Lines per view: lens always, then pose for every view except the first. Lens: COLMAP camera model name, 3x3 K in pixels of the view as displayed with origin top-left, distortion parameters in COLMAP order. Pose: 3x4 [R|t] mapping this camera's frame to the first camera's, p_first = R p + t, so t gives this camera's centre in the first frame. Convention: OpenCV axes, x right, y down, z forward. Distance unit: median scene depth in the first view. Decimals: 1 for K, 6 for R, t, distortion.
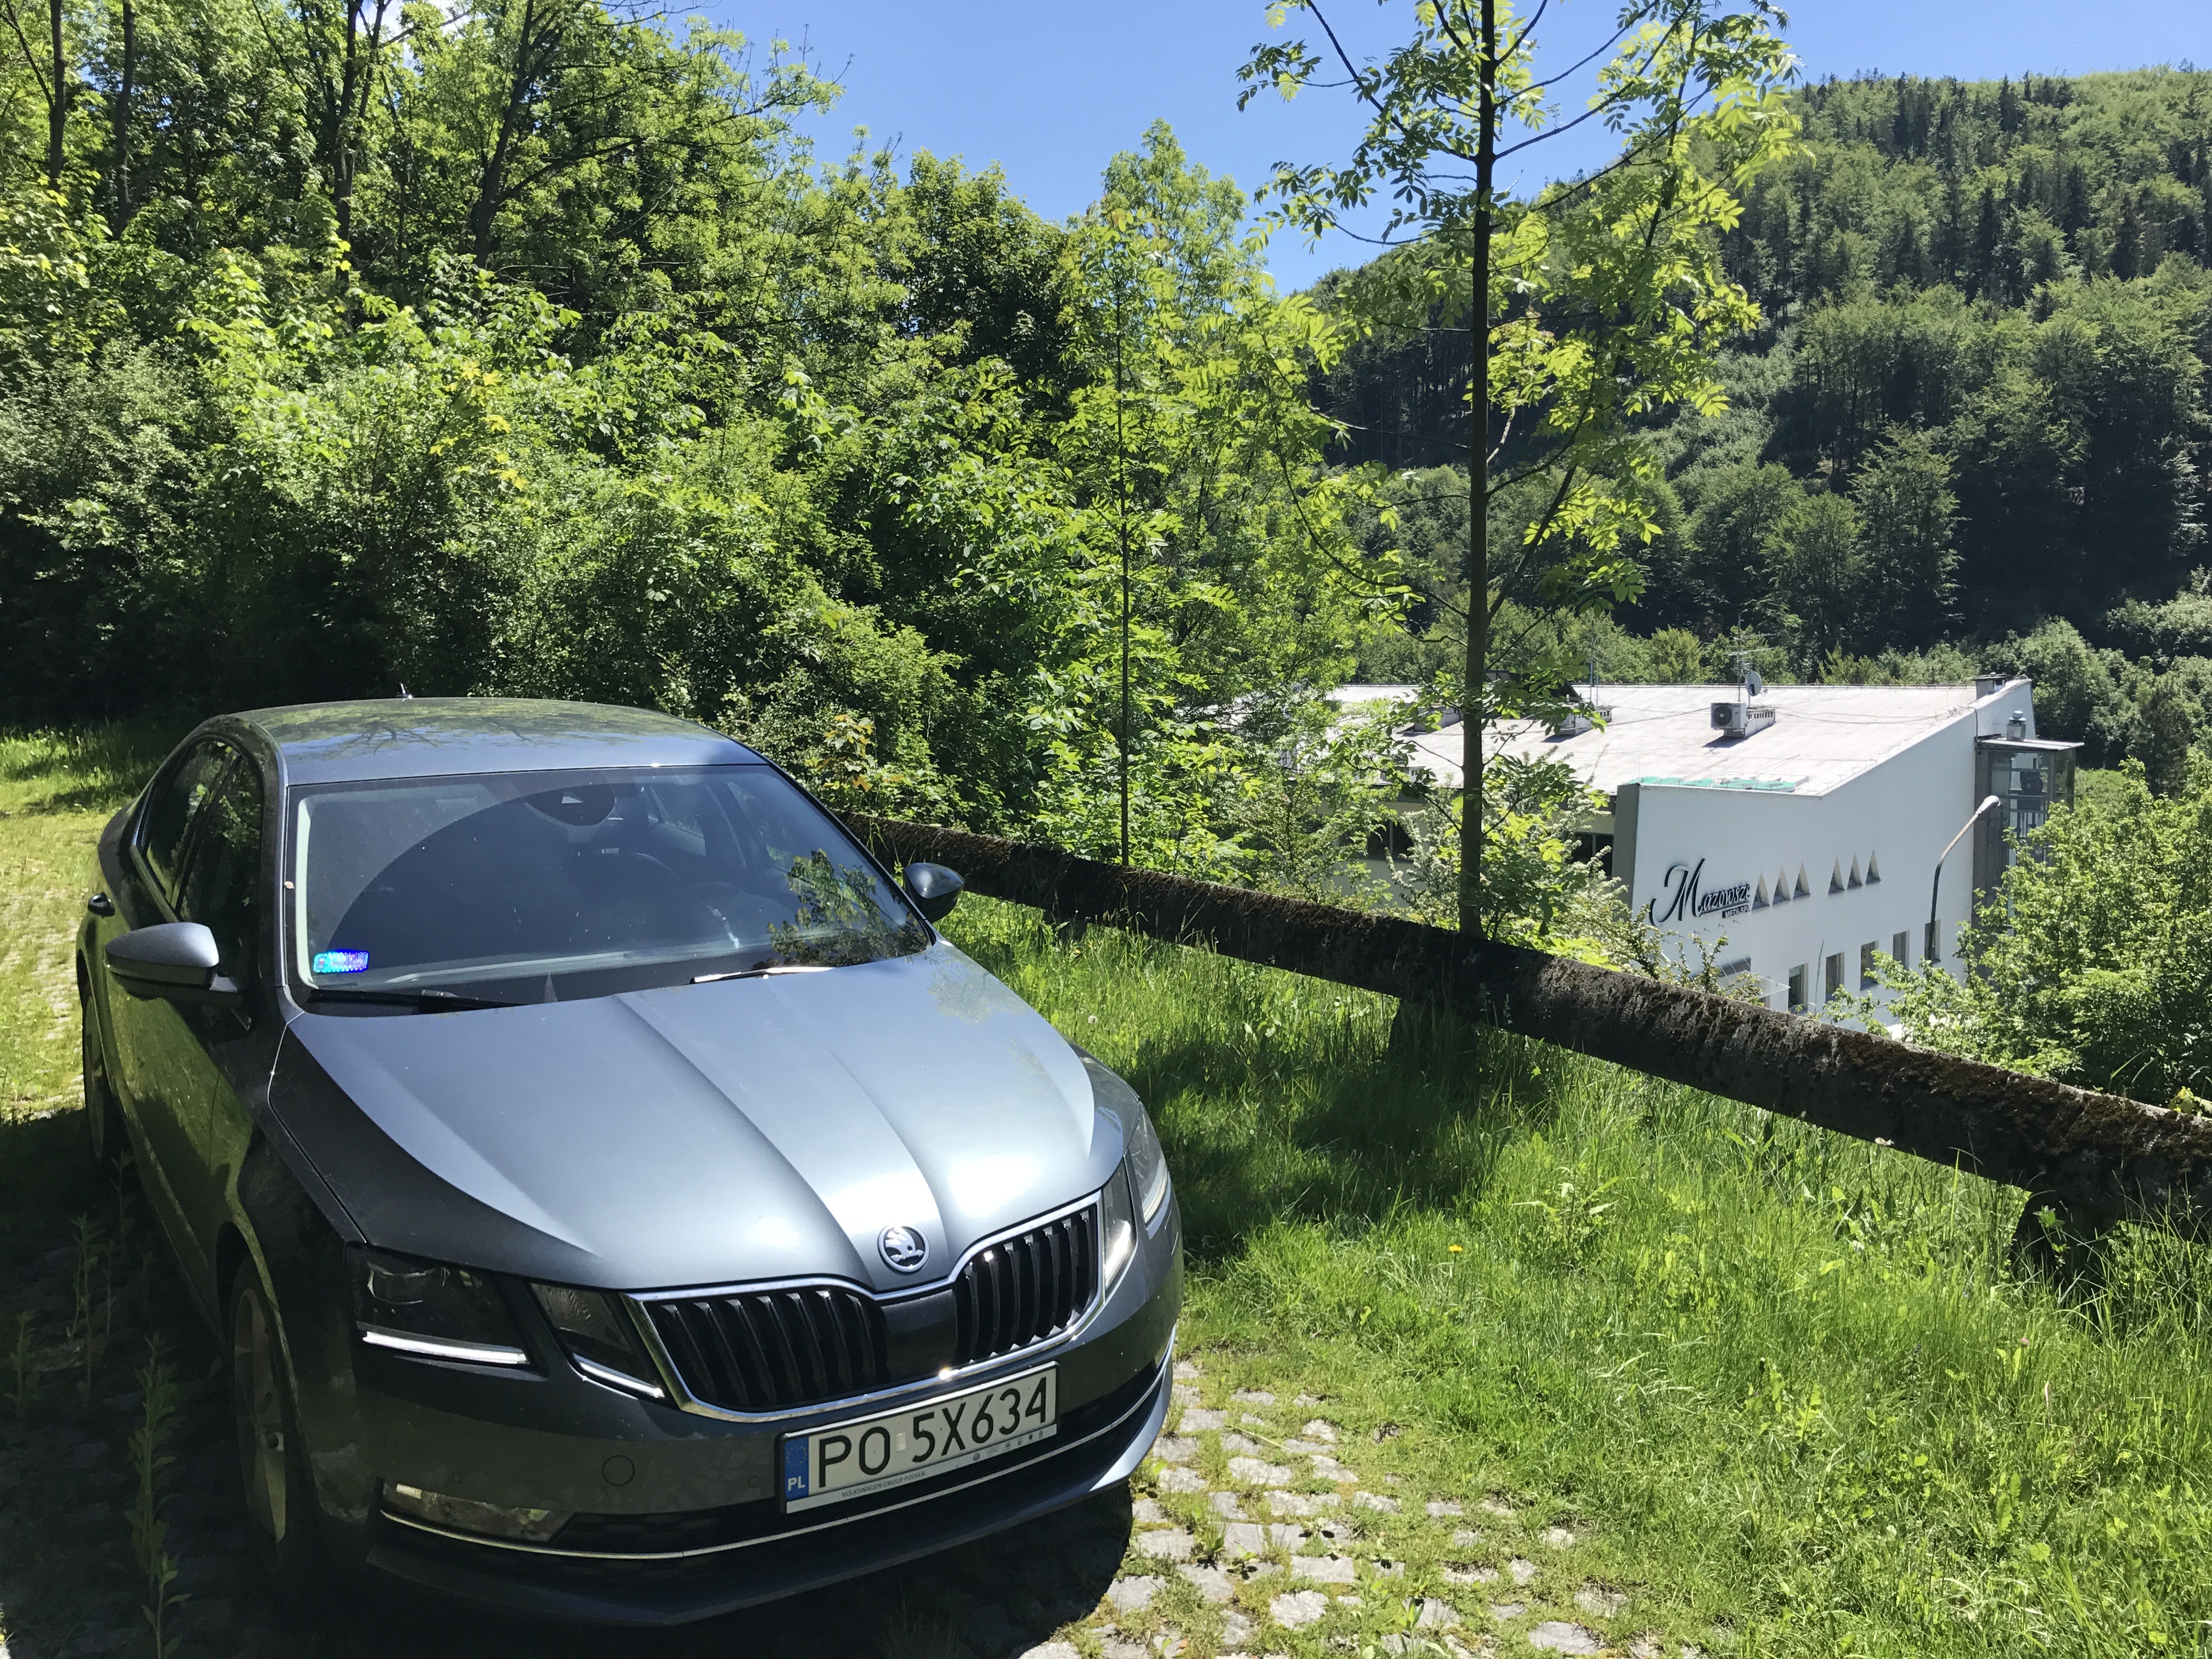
lens RADIAL K [[1835.1, 0, 1086.9], [0, 1835.1, 834.6], [0, 0, 1]] dist [0.000618, -0.012081]
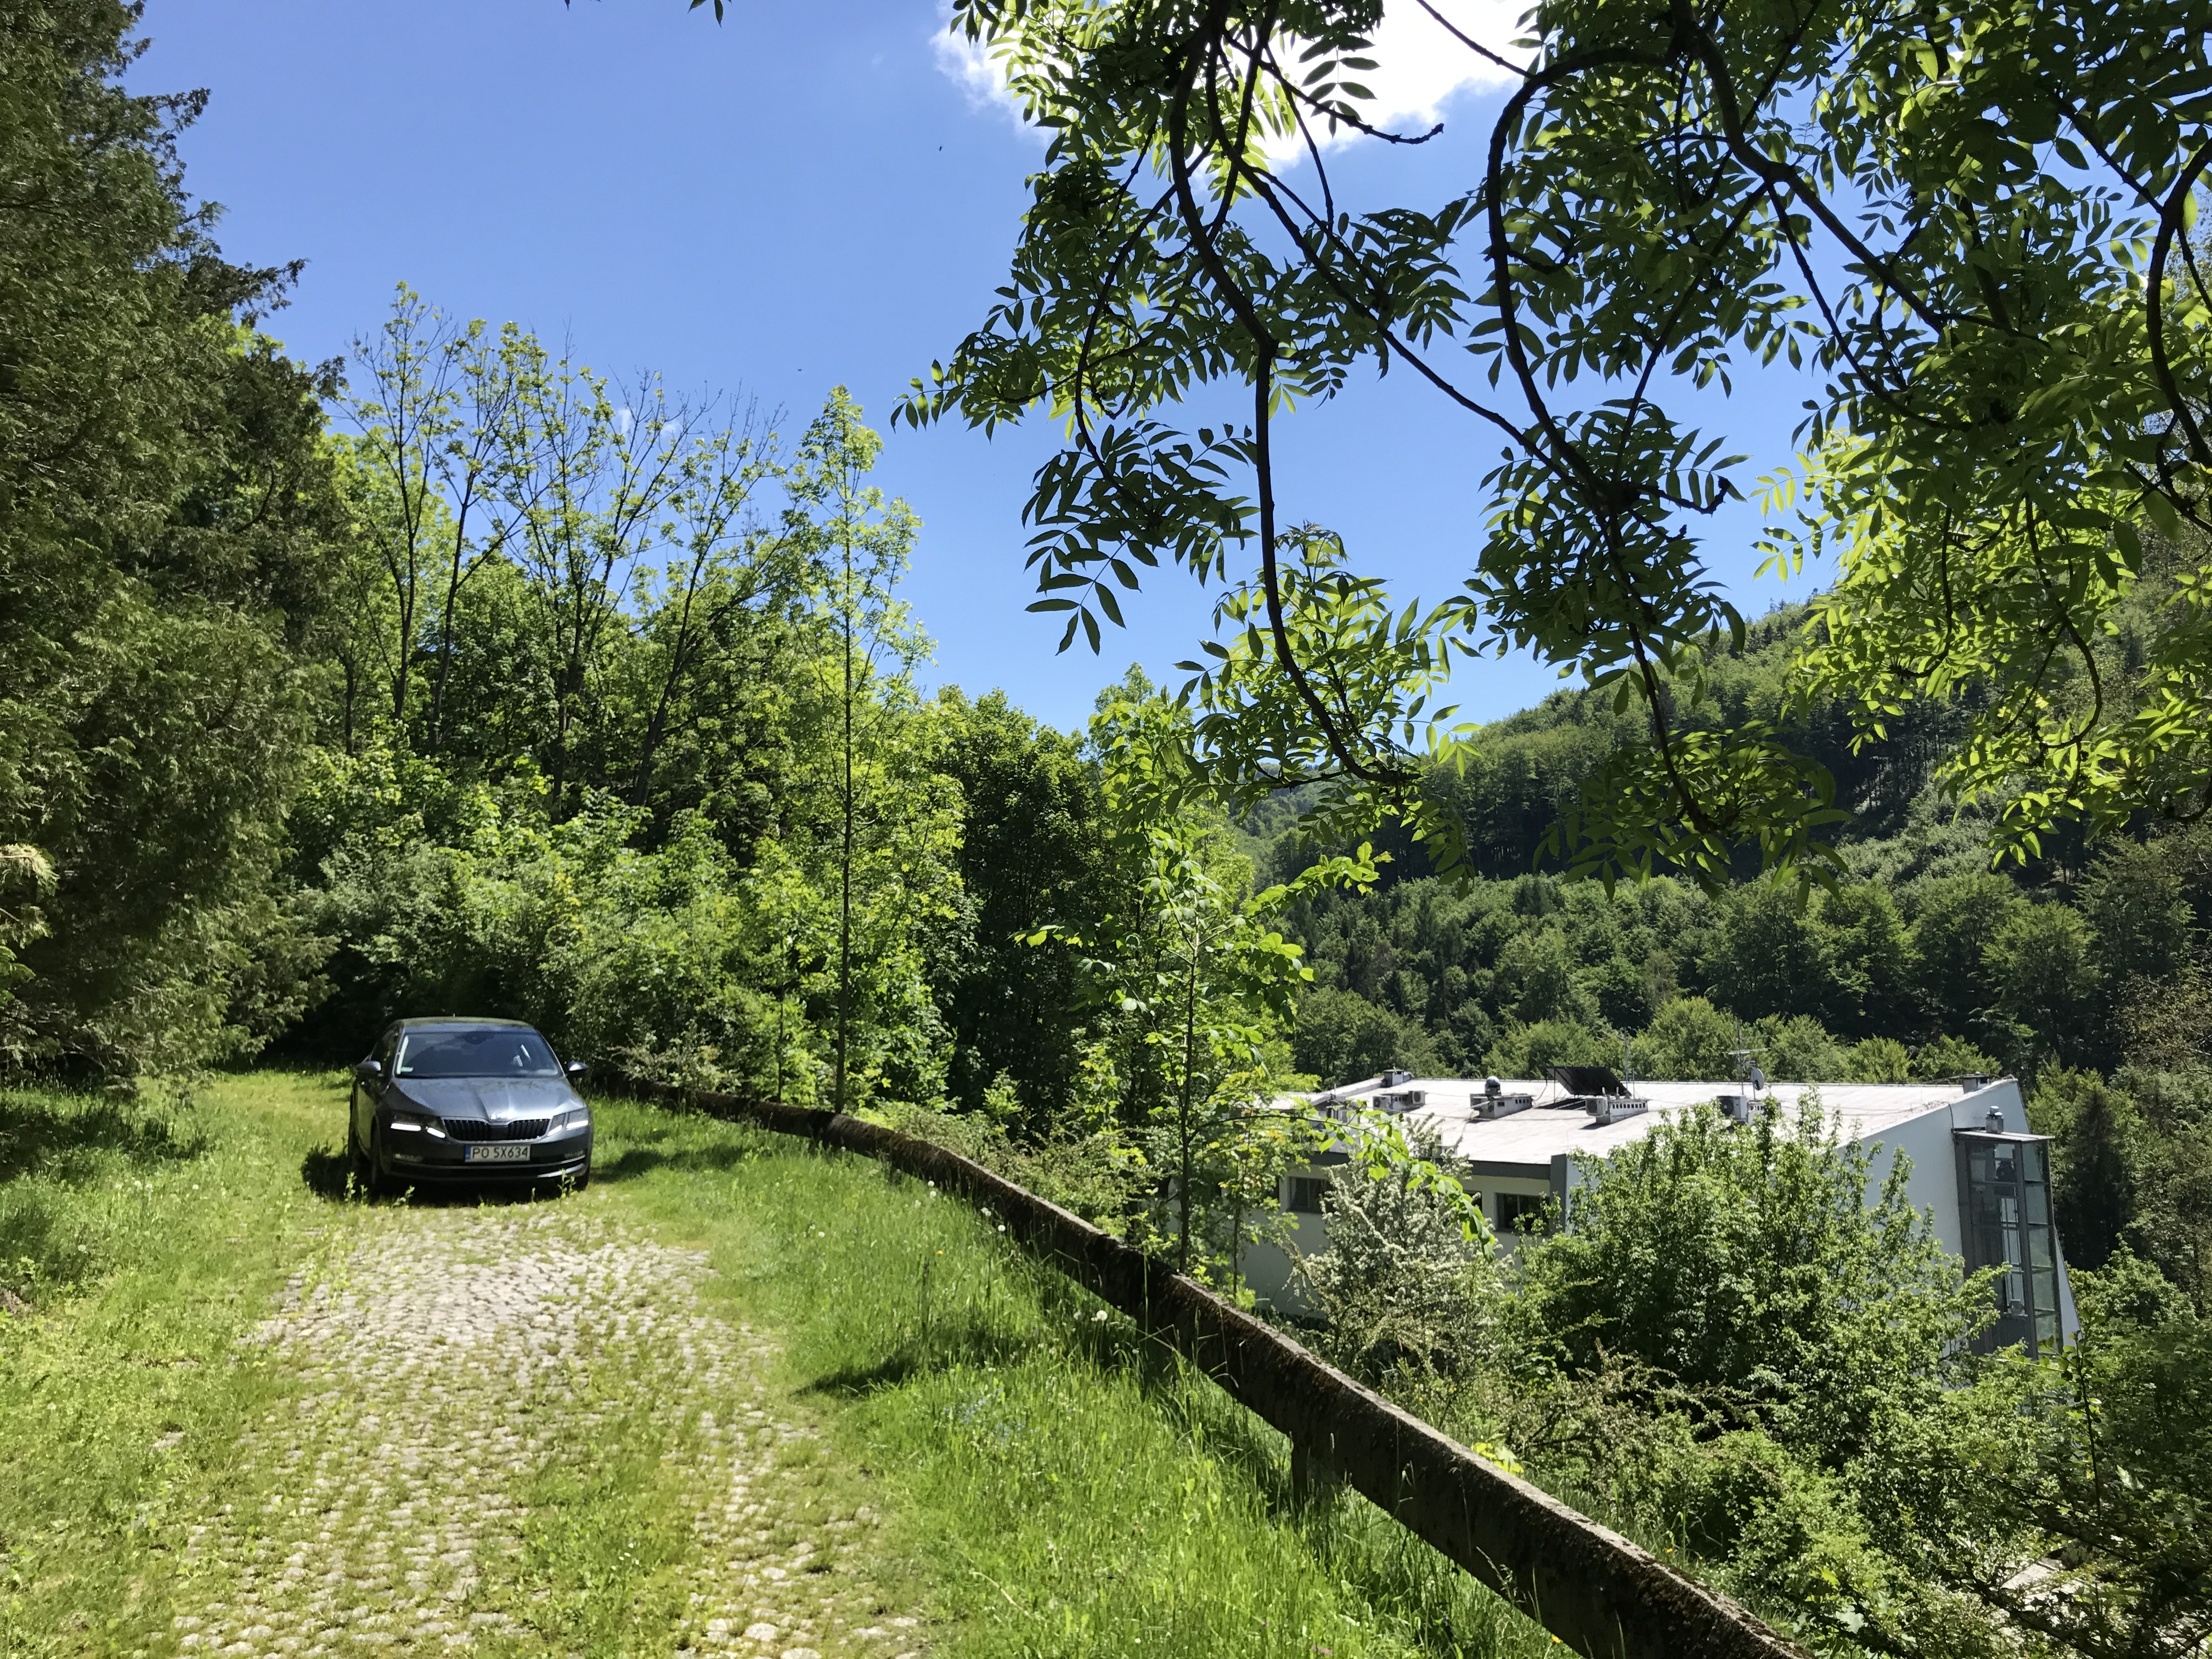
lens RADIAL K [[1835.1, 0, 1074.5], [0, 1835.1, 802.8], [0, 0, 1]] dist [0.000618, -0.012081]
pose [[0.989496, -0.008107, -0.144336, 0.128298], [-0.025992, 0.972178, -0.232799, 0.030657], [0.142207, 0.234105, 0.961755, -0.221934]]
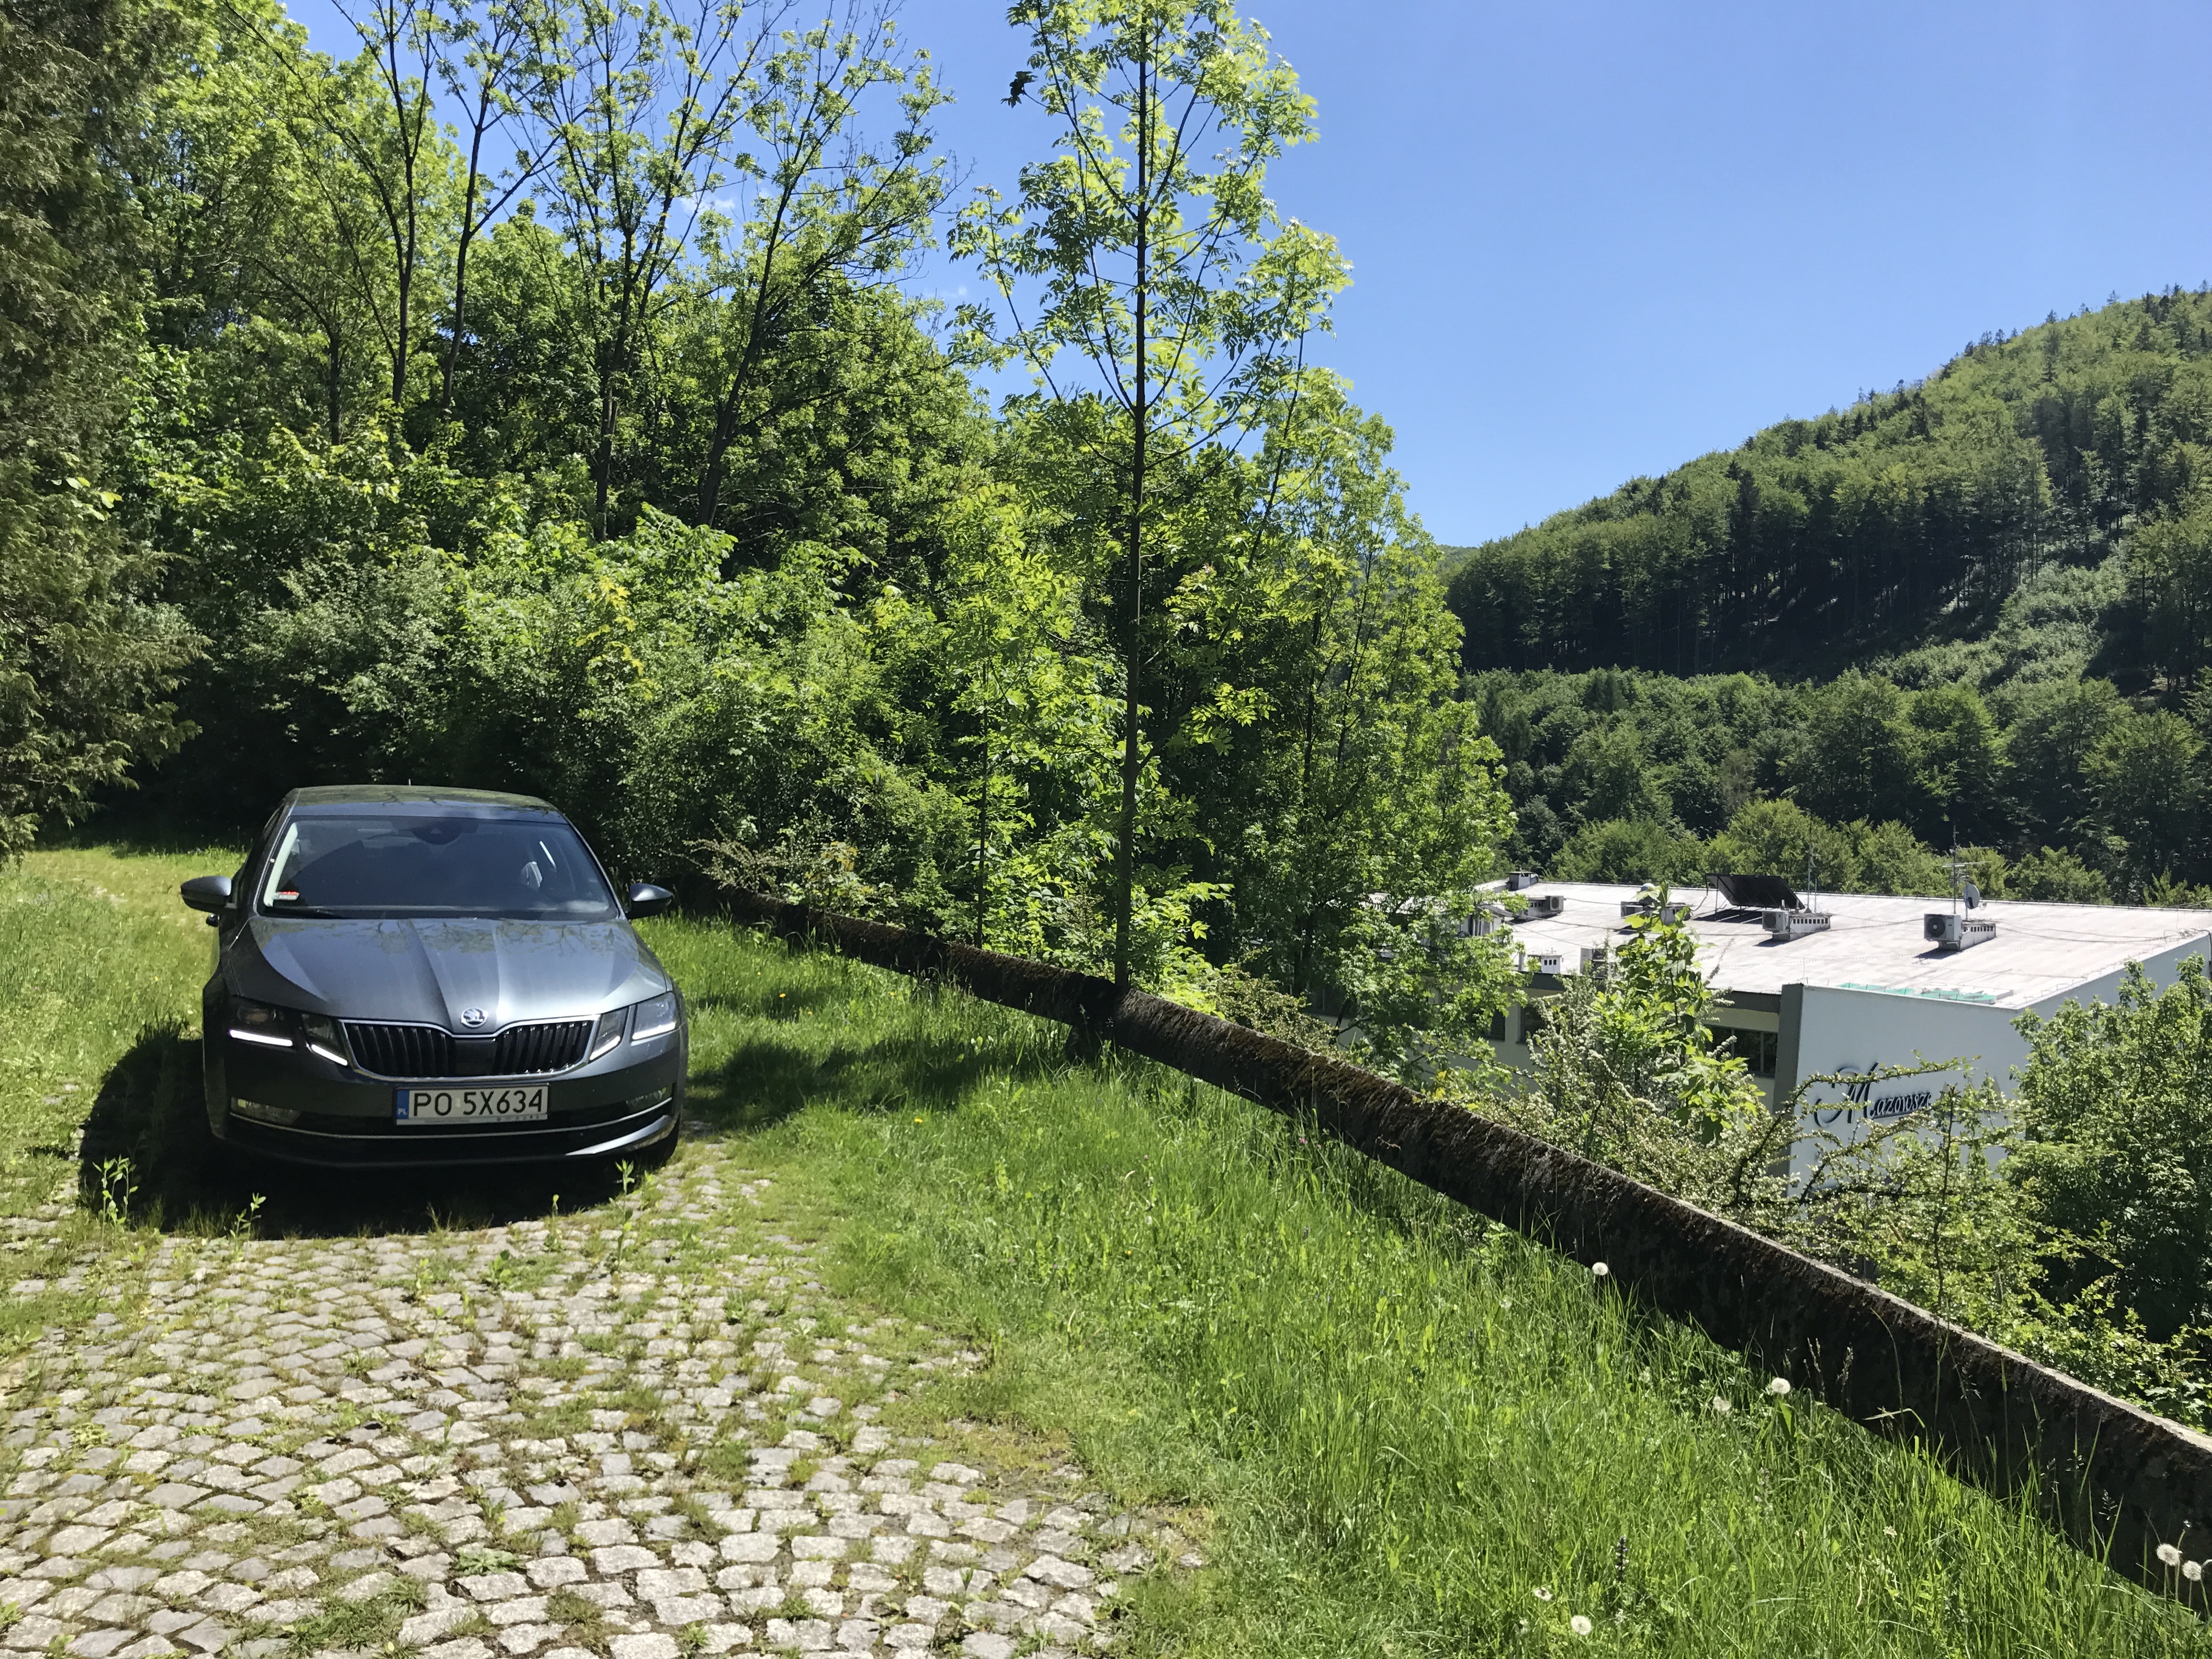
lens RADIAL K [[1835.1, 0, 1080.6], [0, 1835.1, 811.9], [0, 0, 1]] dist [0.000618, -0.012081]
pose [[0.986086, 0.035560, -0.162389, 0.055734], [-0.054246, 0.992213, -0.112123, 0.011209], [0.157138, 0.119371, 0.980336, -0.060582]]
